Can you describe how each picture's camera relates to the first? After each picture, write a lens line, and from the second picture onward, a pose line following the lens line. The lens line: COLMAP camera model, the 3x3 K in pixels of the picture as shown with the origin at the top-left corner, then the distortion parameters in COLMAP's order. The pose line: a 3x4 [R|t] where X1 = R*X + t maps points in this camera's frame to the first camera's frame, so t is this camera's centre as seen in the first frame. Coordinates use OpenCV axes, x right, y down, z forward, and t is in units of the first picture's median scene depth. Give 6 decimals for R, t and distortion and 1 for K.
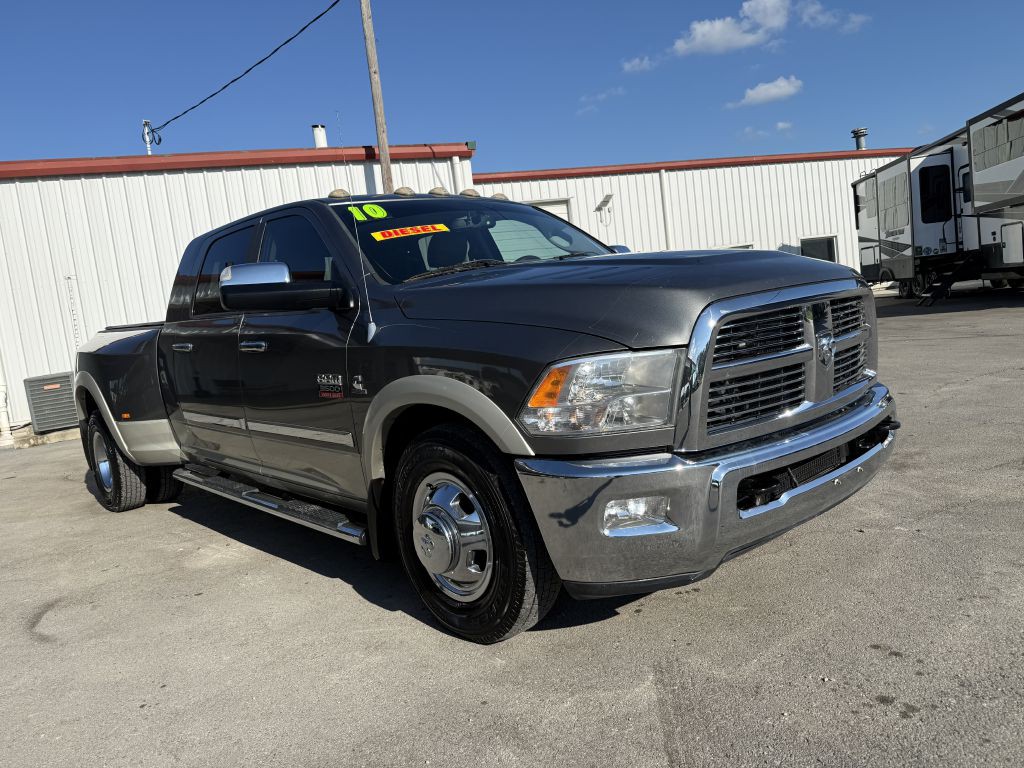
lens RADIAL K [[725.4, 0, 516.7], [0, 725.4, 373.6], [0, 0, 1]] dist [0.028084, -0.032746]
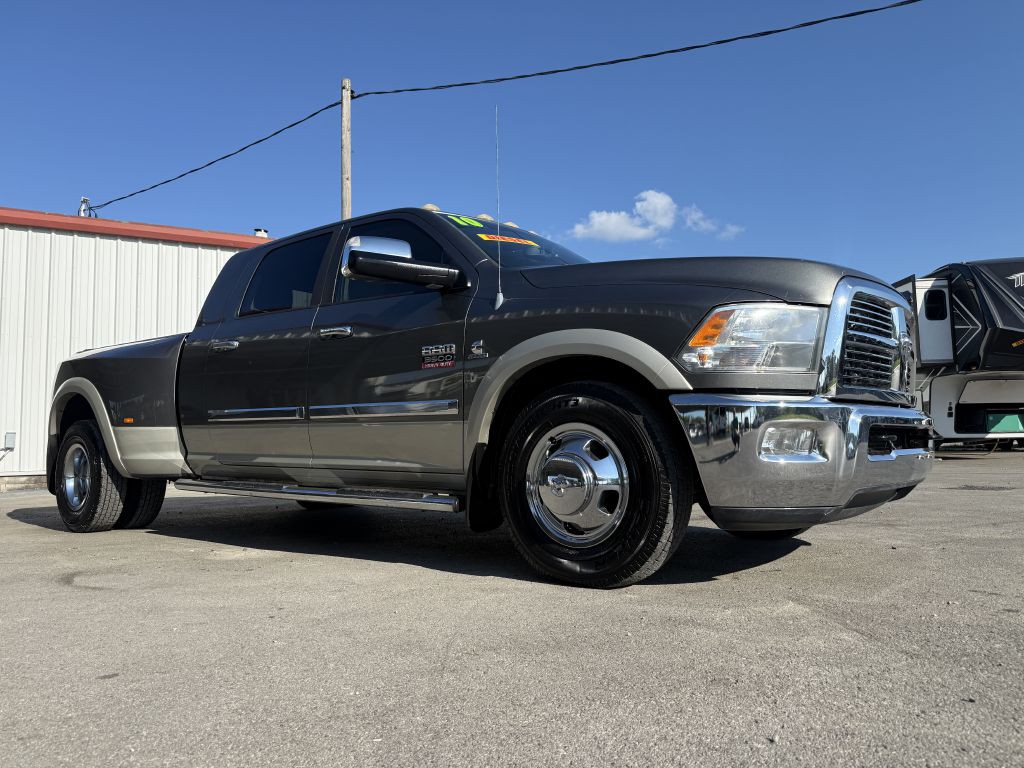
lens RADIAL K [[725.4, 0, 516.8], [0, 725.4, 380.3], [0, 0, 1]] dist [0.028084, -0.032746]
pose [[0.983236, 0.114194, 0.142153, -0.247489], [-0.084670, 0.976393, -0.198716, 0.212243], [-0.161489, 0.183348, 0.969693, -0.022704]]
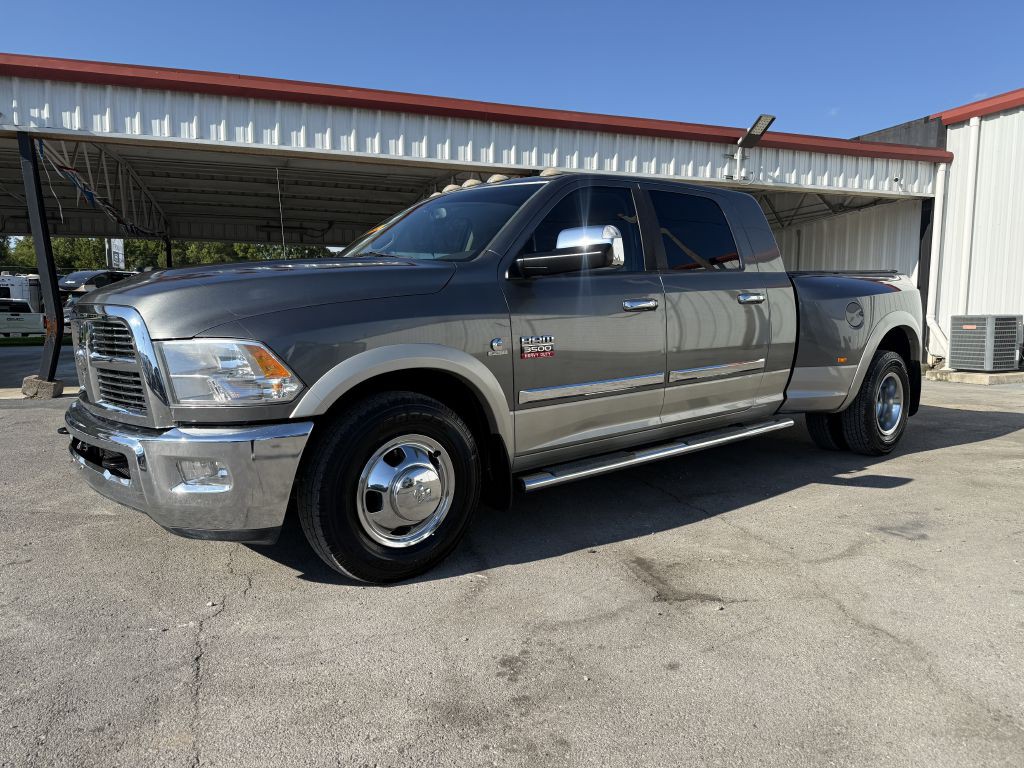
lens RADIAL K [[725.4, 0, 510.8], [0, 725.4, 390.2], [0, 0, 1]] dist [0.028084, -0.032746]
pose [[-0.029142, 0.231276, -0.972452, 1.109689], [-0.087834, 0.968509, 0.232970, -0.227534], [0.995709, 0.092204, -0.007910, 1.200360]]
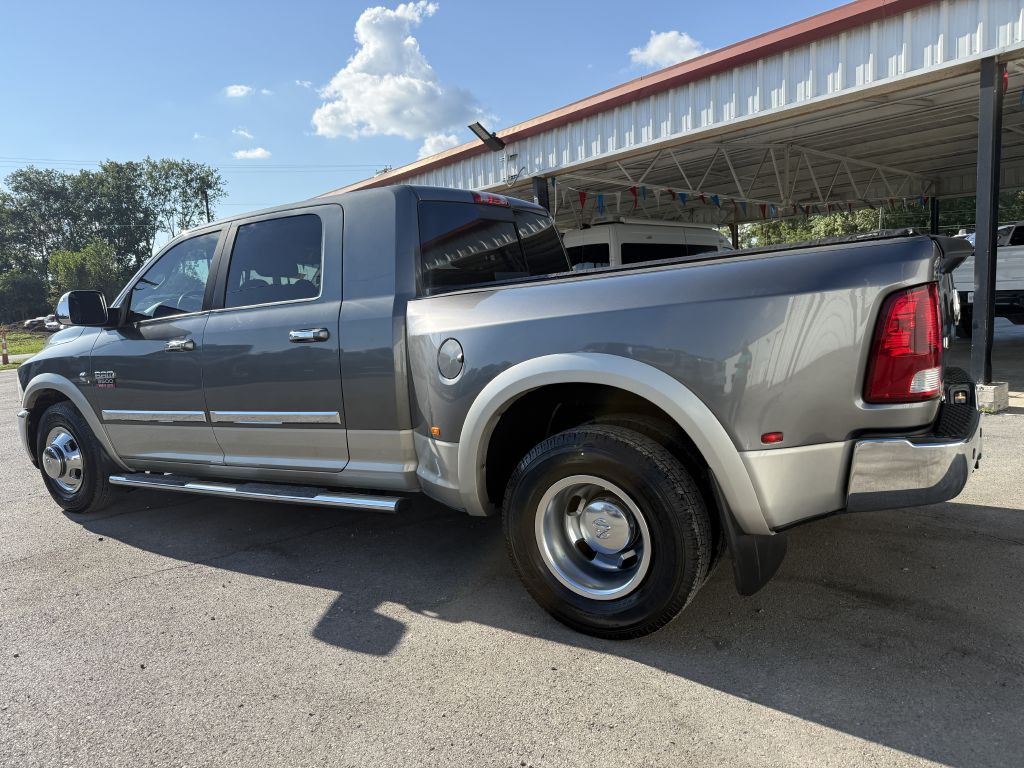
lens RADIAL K [[725.4, 0, 510.7], [0, 725.4, 390.9], [0, 0, 1]] dist [0.028084, -0.032746]
pose [[-0.942822, 0.217003, -0.252976, -0.146272], [0.153815, 0.956639, 0.247350, -0.254818], [0.295683, 0.194296, -0.935319, 2.616616]]
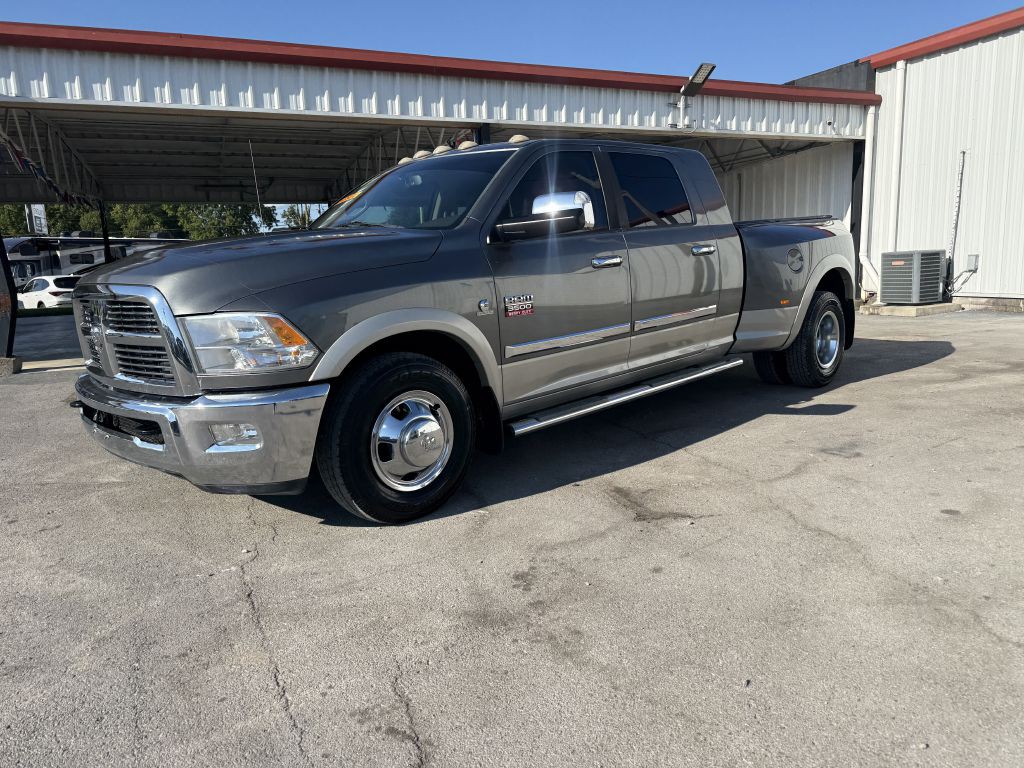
lens RADIAL K [[725.4, 0, 518.4], [0, 725.4, 391.0], [0, 0, 1]] dist [0.028084, -0.032746]
pose [[0.059560, 0.296915, -0.953045, 1.202901], [-0.059016, 0.954117, 0.293561, -0.252360], [0.996479, 0.038761, 0.074350, 1.149401]]
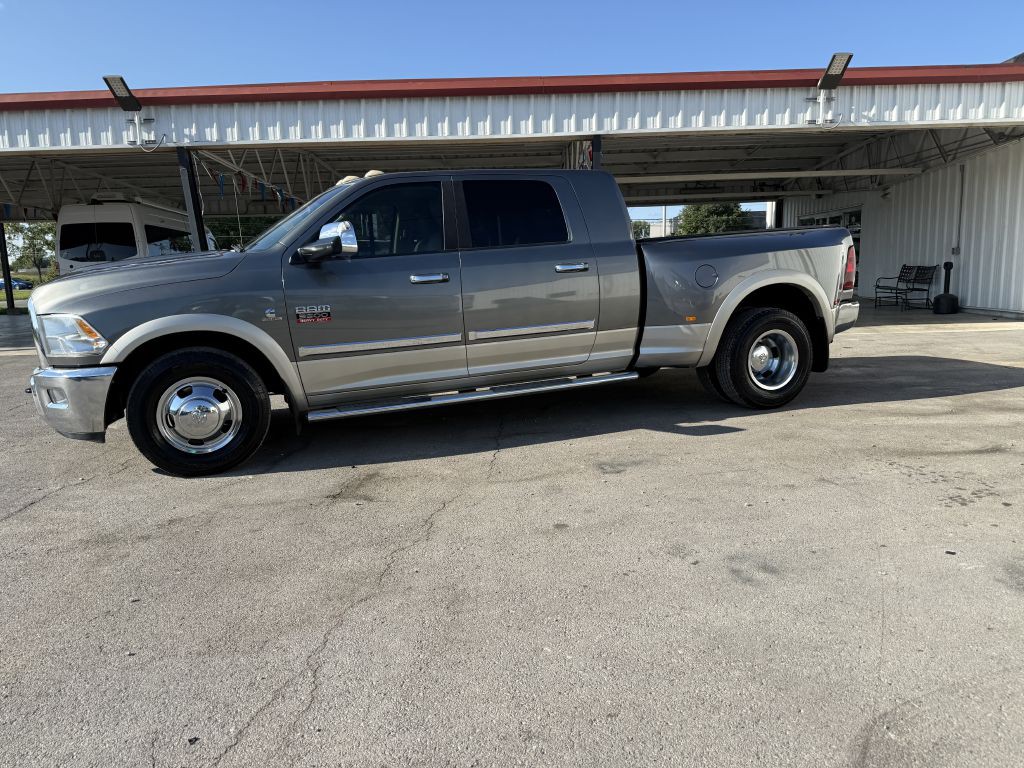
lens RADIAL K [[725.4, 0, 519.5], [0, 725.4, 388.0], [0, 0, 1]] dist [0.028084, -0.032746]
pose [[-0.344656, 0.286138, -0.894057, 1.228653], [-0.009071, 0.951352, 0.307972, -0.336270], [0.938685, 0.114254, -0.325294, 1.975415]]
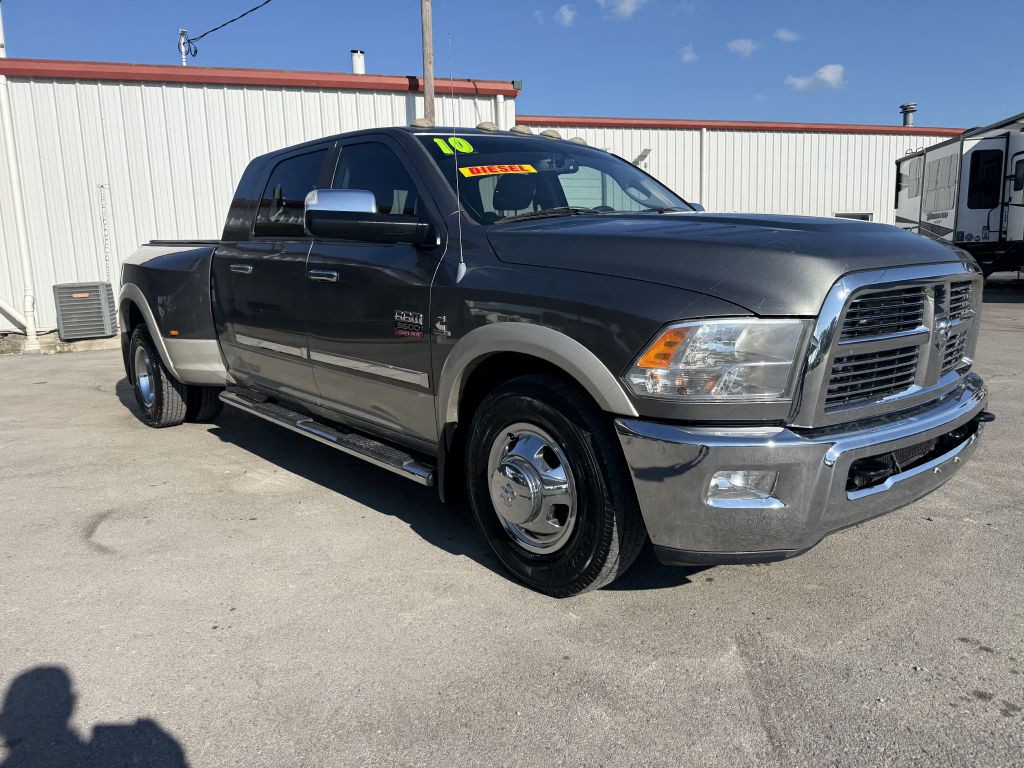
lens RADIAL K [[725.4, 0, 517.4], [0, 725.4, 371.5], [0, 0, 1]] dist [0.028084, -0.032746]
pose [[0.995787, 0.091500, -0.006053, -0.084667], [-0.090894, 0.993612, 0.066891, 0.002150], [0.012135, -0.066059, 0.997742, 0.021194]]
